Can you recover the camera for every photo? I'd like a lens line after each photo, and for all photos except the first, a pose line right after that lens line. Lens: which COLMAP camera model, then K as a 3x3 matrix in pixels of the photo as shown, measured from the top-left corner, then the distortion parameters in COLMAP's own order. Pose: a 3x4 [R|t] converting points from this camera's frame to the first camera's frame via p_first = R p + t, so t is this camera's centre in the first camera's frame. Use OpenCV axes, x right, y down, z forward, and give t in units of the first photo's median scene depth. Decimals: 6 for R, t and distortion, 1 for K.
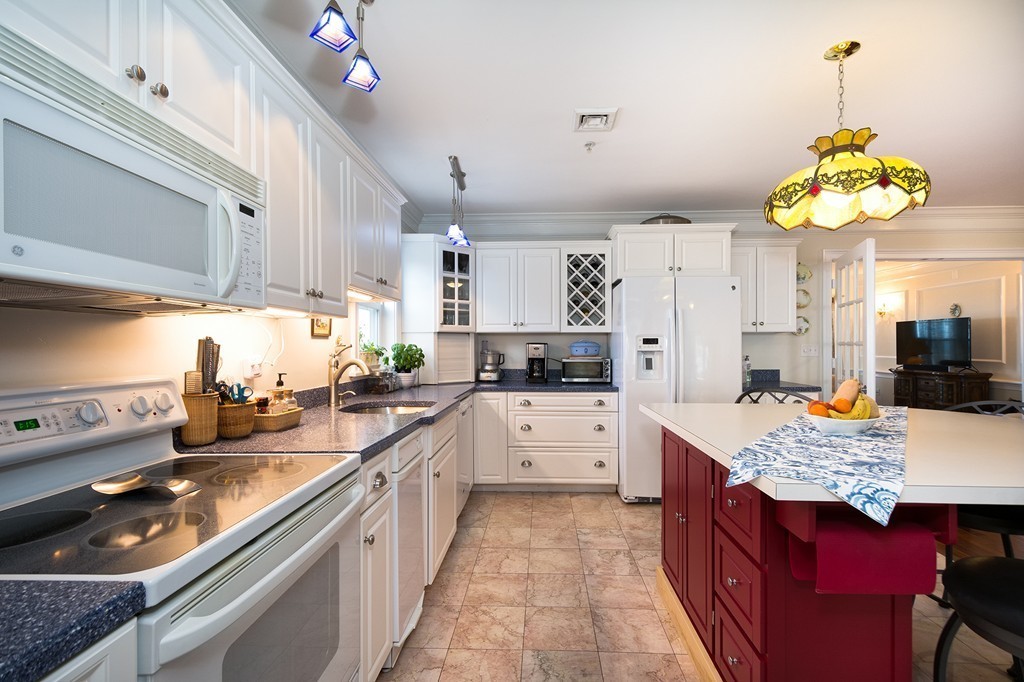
lens RADIAL K [[447.4, 0, 527.7], [0, 447.4, 349.8], [0, 0, 1]] dist [0.014727, -0.020385]
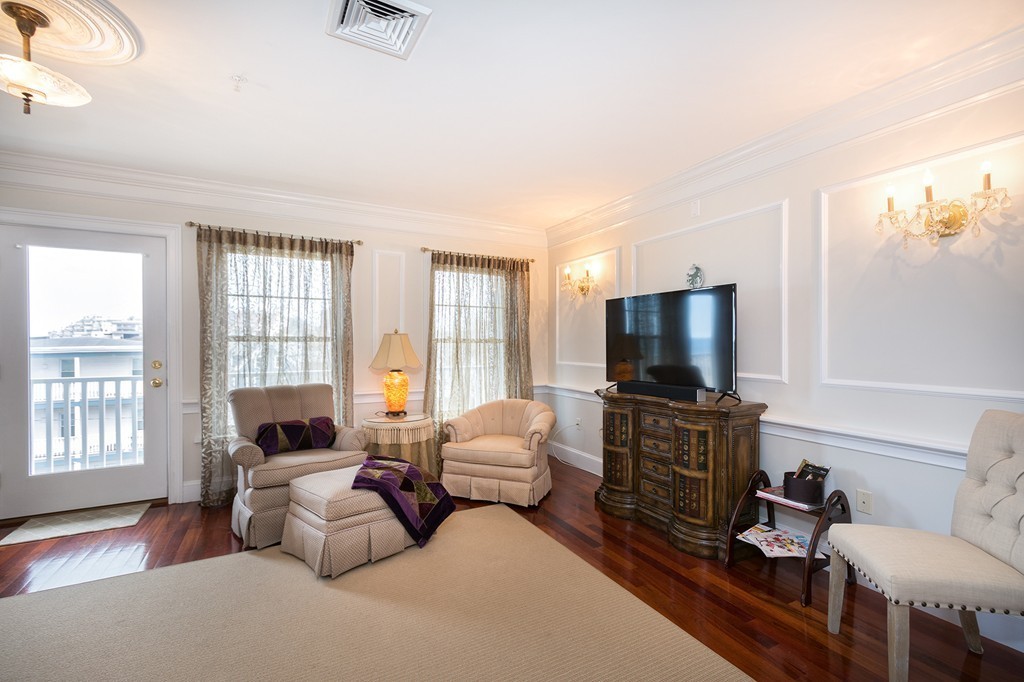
lens RADIAL K [[481.3, 0, 559.6], [0, 481.3, 348.1], [0, 0, 1]] dist [-0.000103, -0.000105]
pose [[0.826169, -0.000844, 0.563422, 0.823395], [0.000132, 0.999999, 0.001305, -0.010456], [-0.563422, -0.001004, 0.826168, 1.009380]]
